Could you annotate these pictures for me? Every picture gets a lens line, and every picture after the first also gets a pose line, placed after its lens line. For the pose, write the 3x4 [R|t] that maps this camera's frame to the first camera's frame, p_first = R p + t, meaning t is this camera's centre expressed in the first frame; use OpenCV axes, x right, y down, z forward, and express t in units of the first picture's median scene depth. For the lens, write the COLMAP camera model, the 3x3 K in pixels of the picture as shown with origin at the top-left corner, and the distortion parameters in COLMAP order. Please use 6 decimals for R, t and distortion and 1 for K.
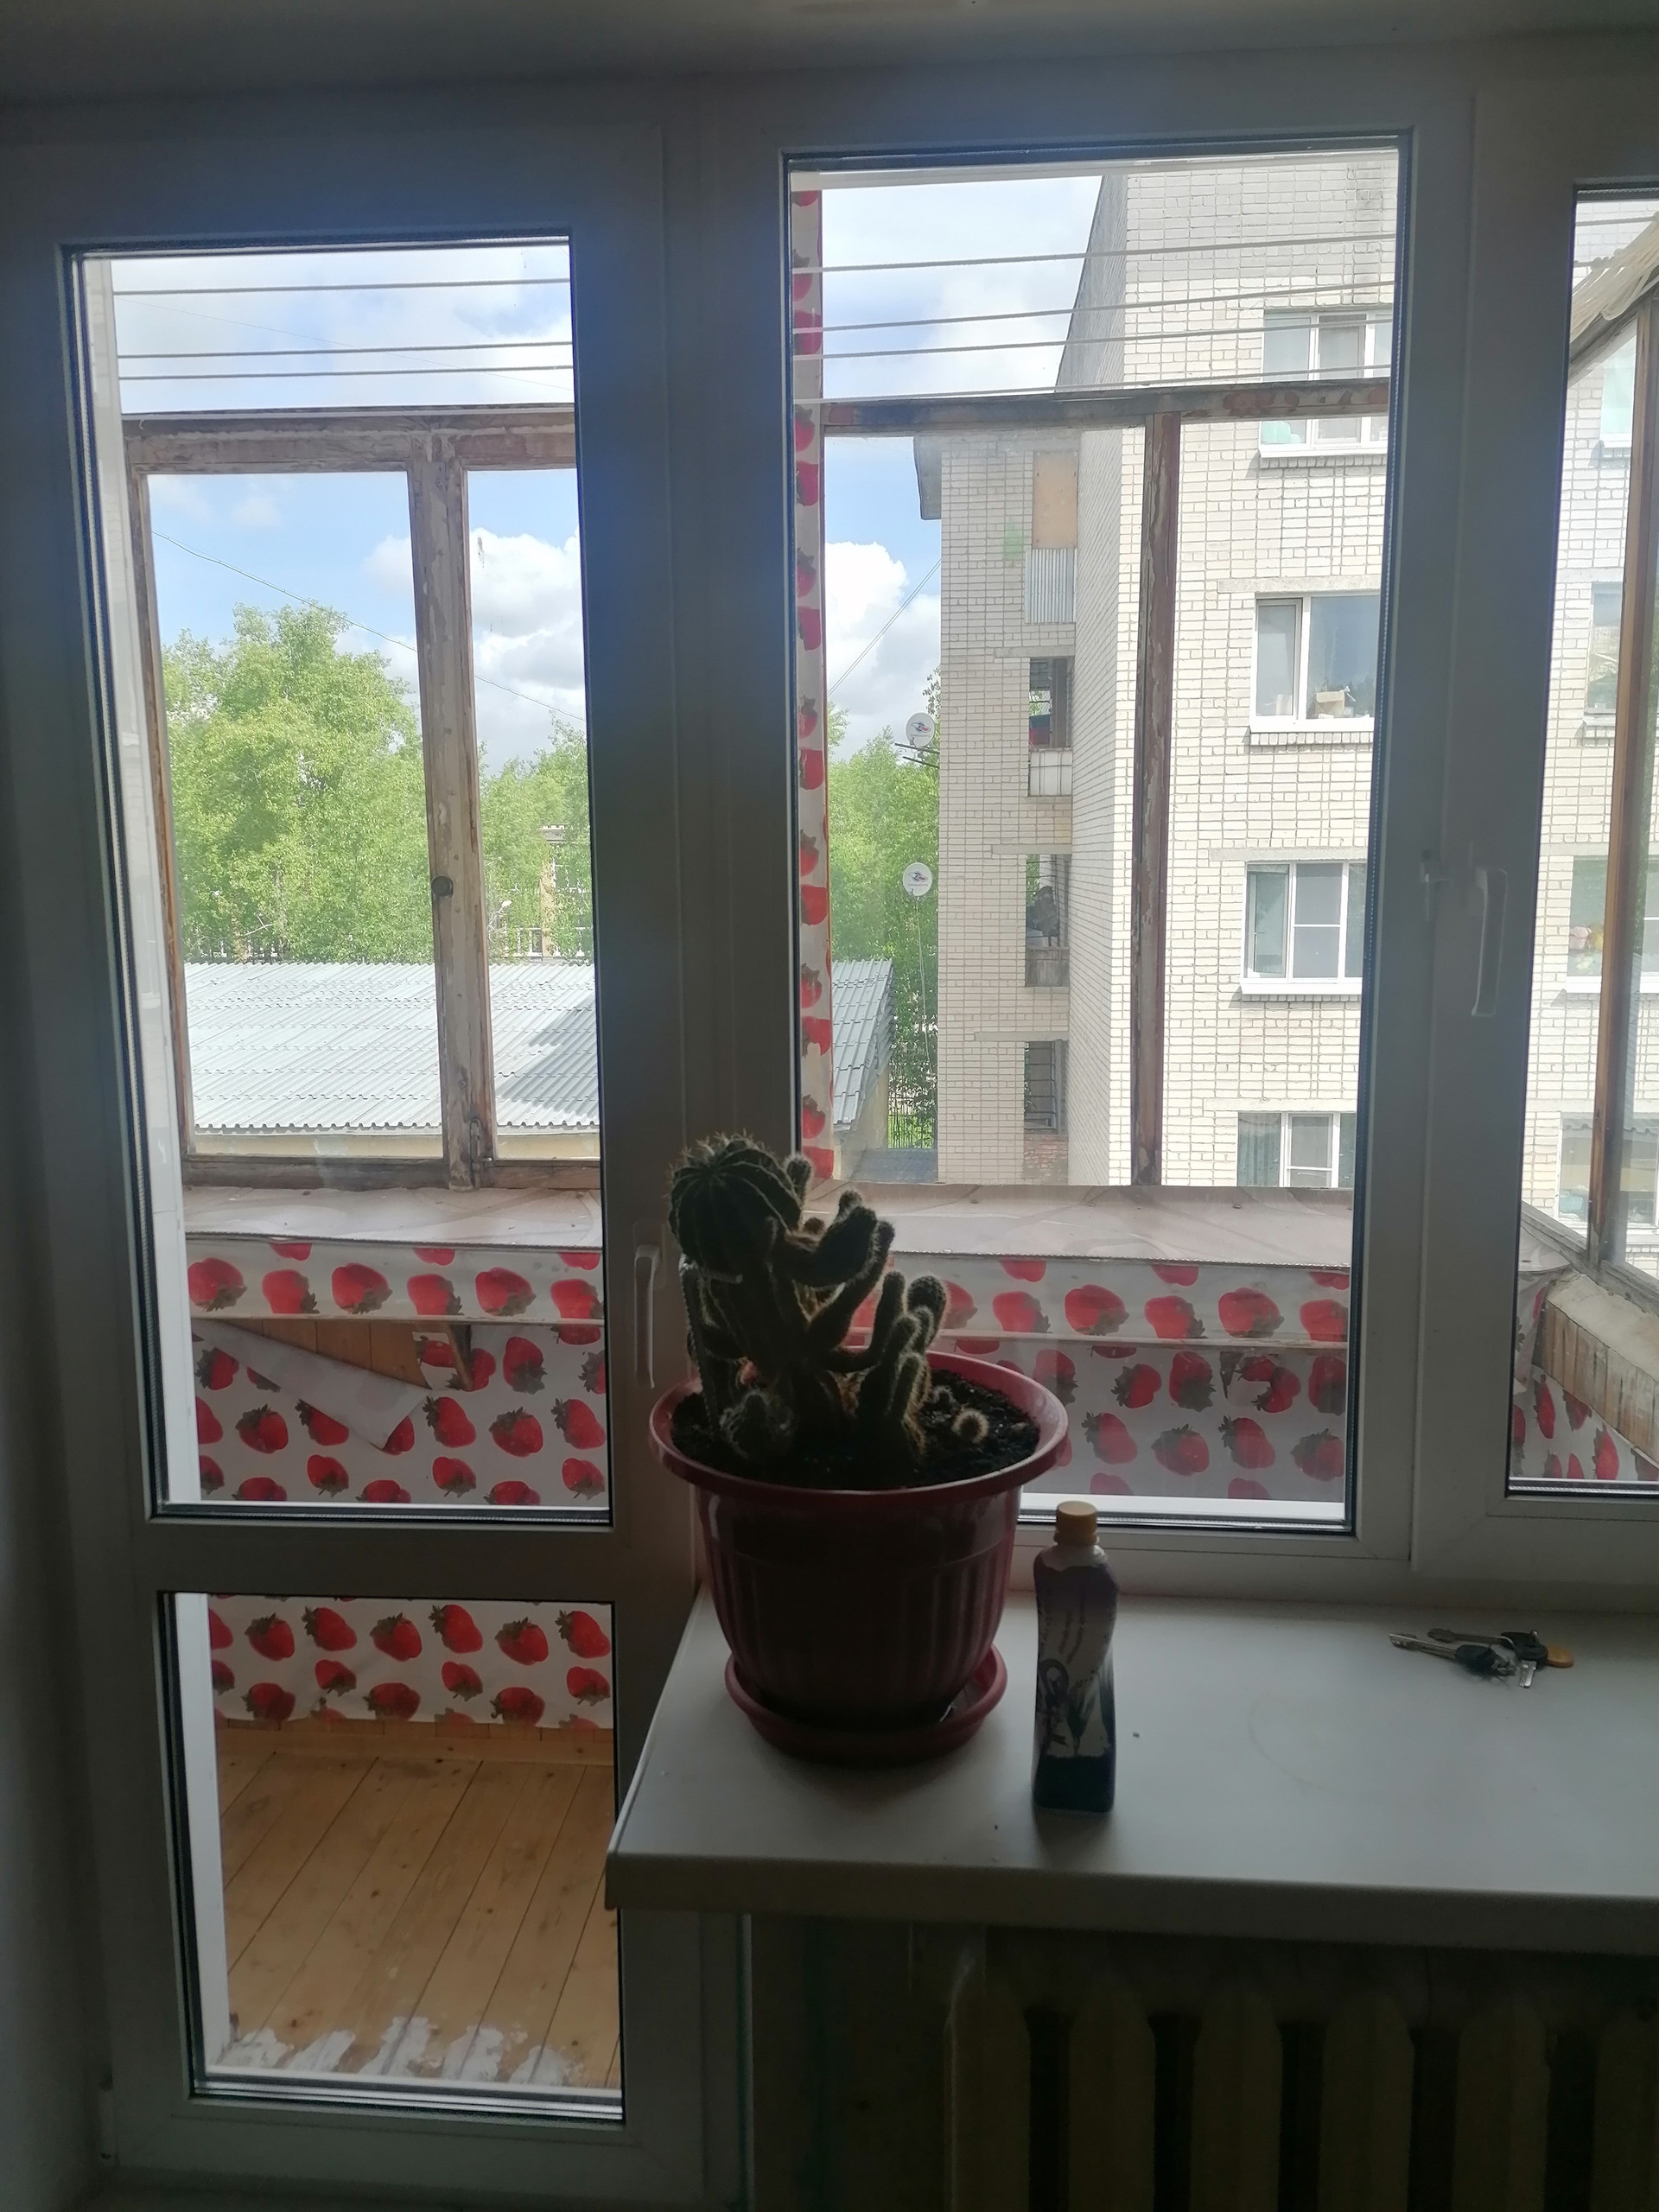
lens RADIAL K [[1735.4, 0, 829.5], [0, 1735.4, 1106.0], [0, 0, 1]] dist [0.057761, 0.000725]
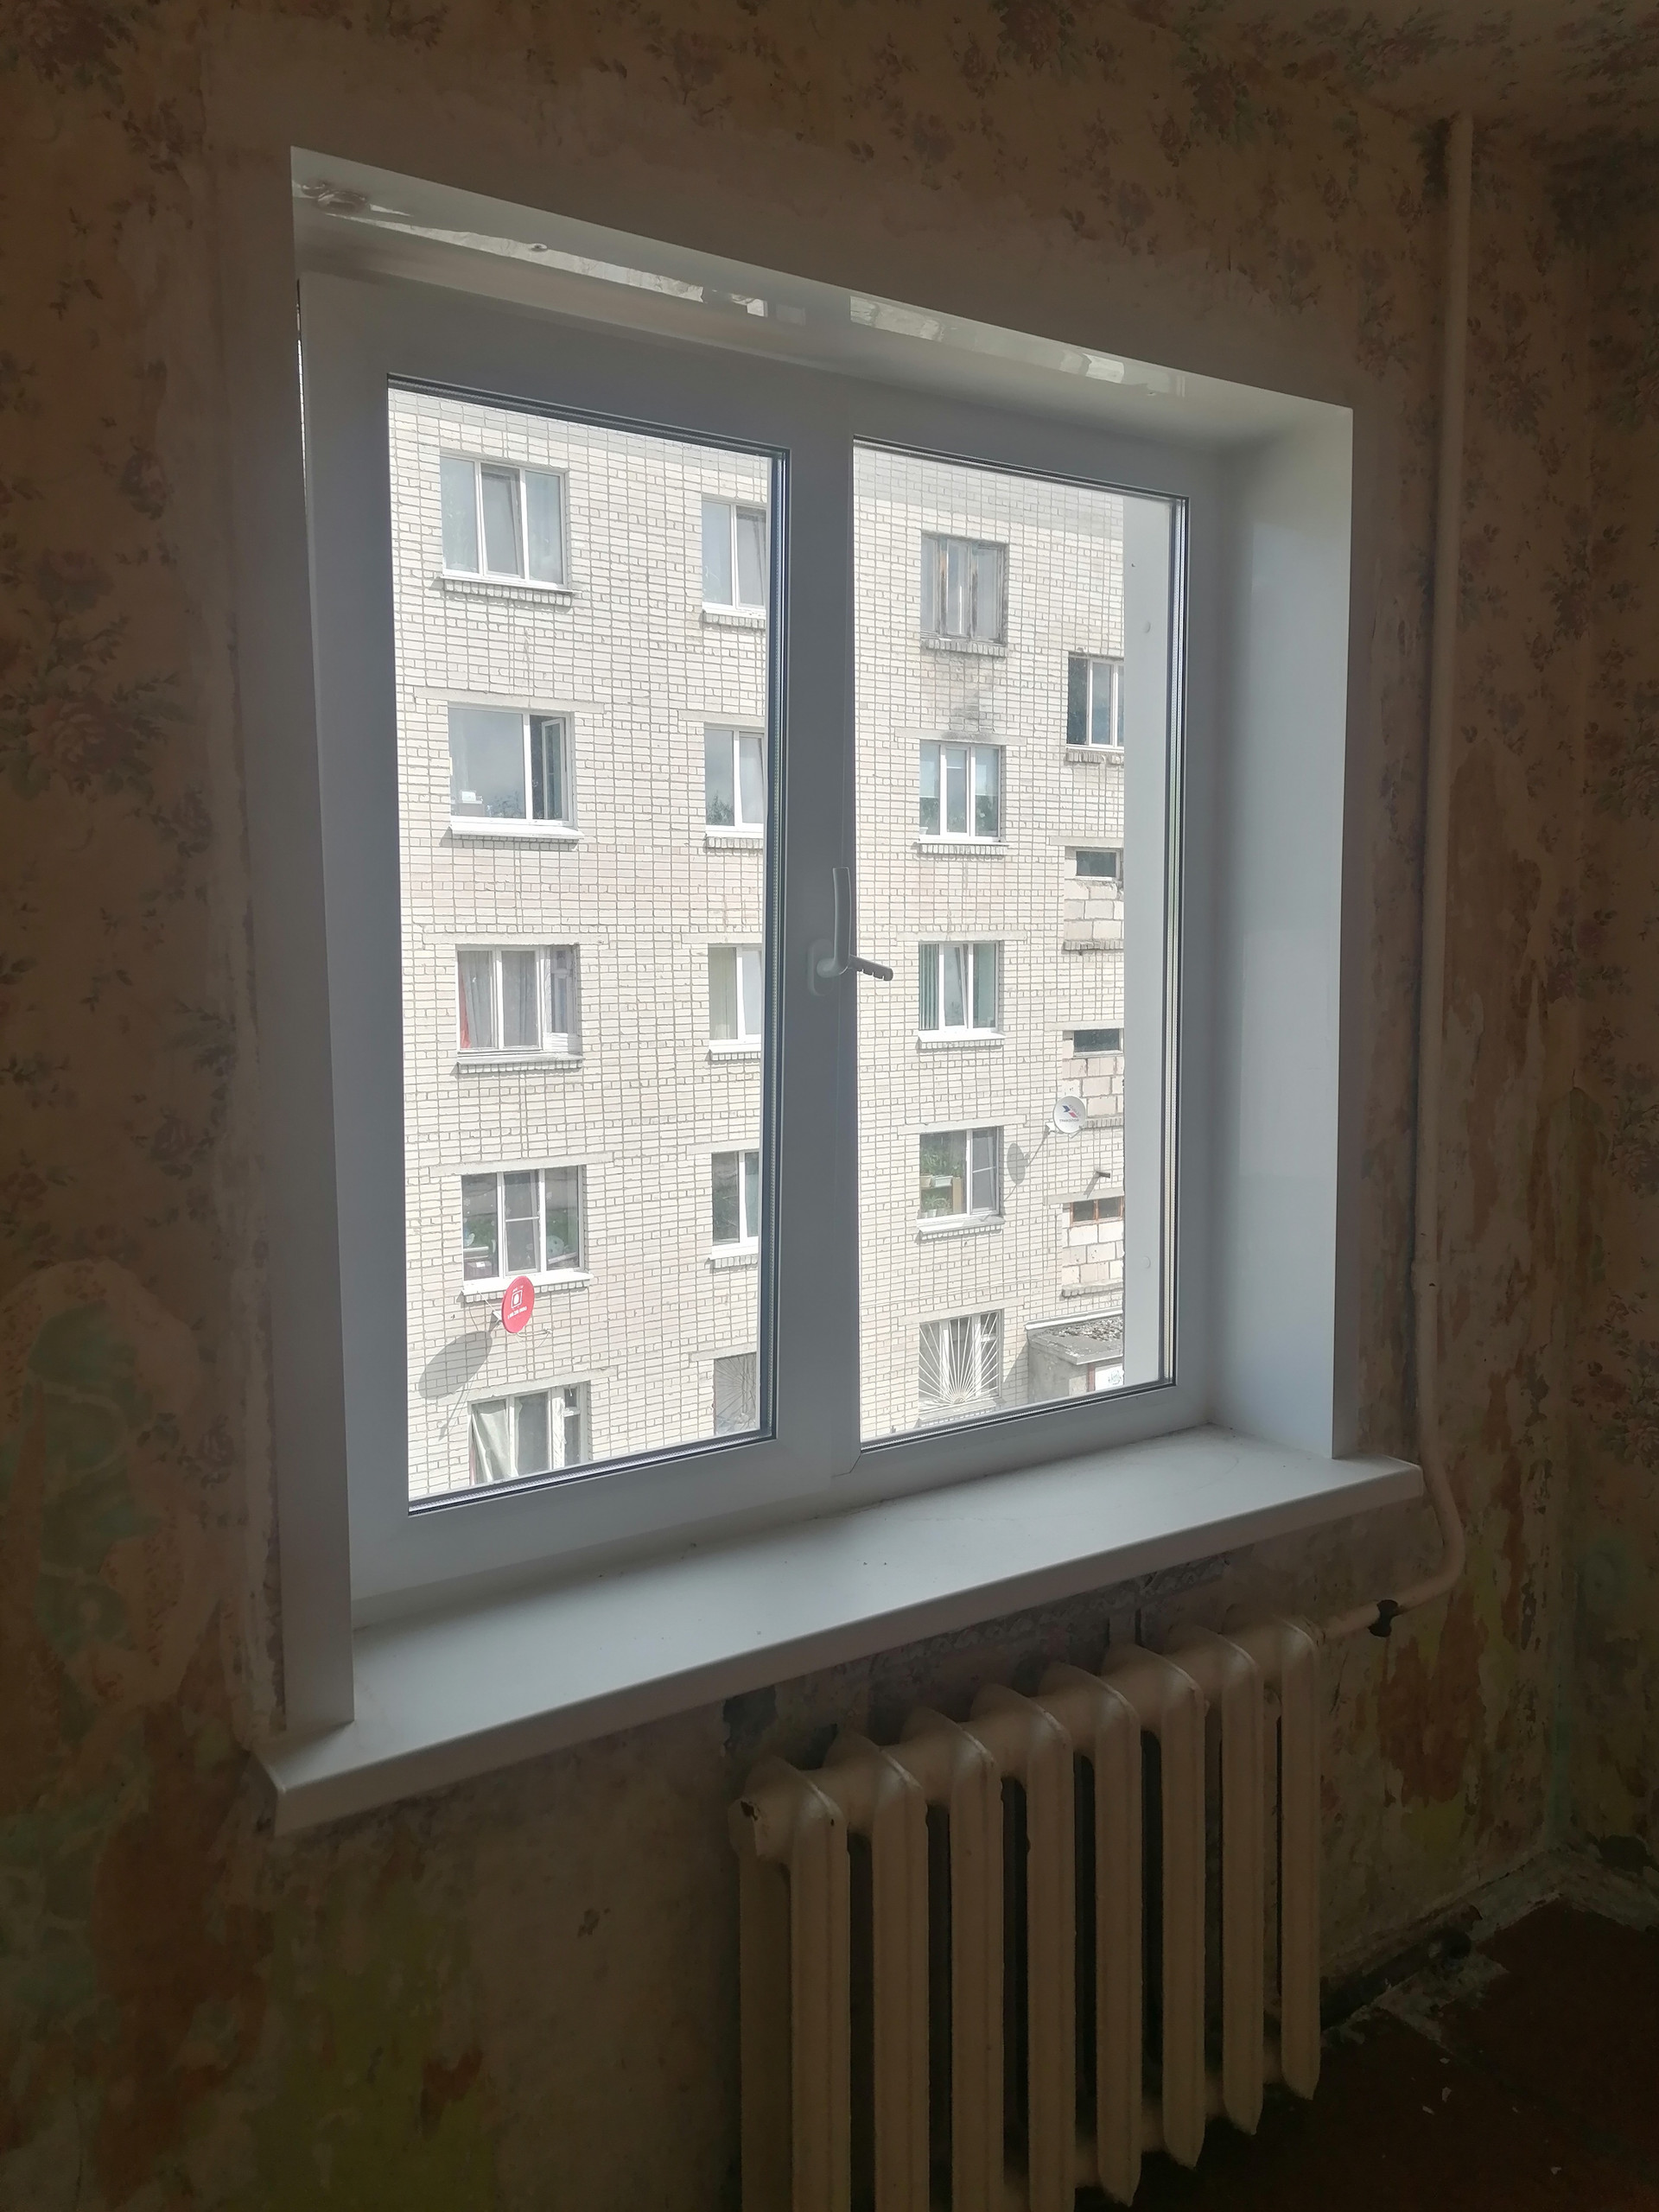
lens RADIAL K [[1735.4, 0, 829.5], [0, 1735.4, 1106.0], [0, 0, 1]] dist [0.057761, 0.000725]
pose [[0.776158, -0.061952, 0.627488, -0.108178], [0.092377, 0.995596, -0.015969, -0.000655], [-0.623735, 0.070360, 0.778462, 0.007302]]
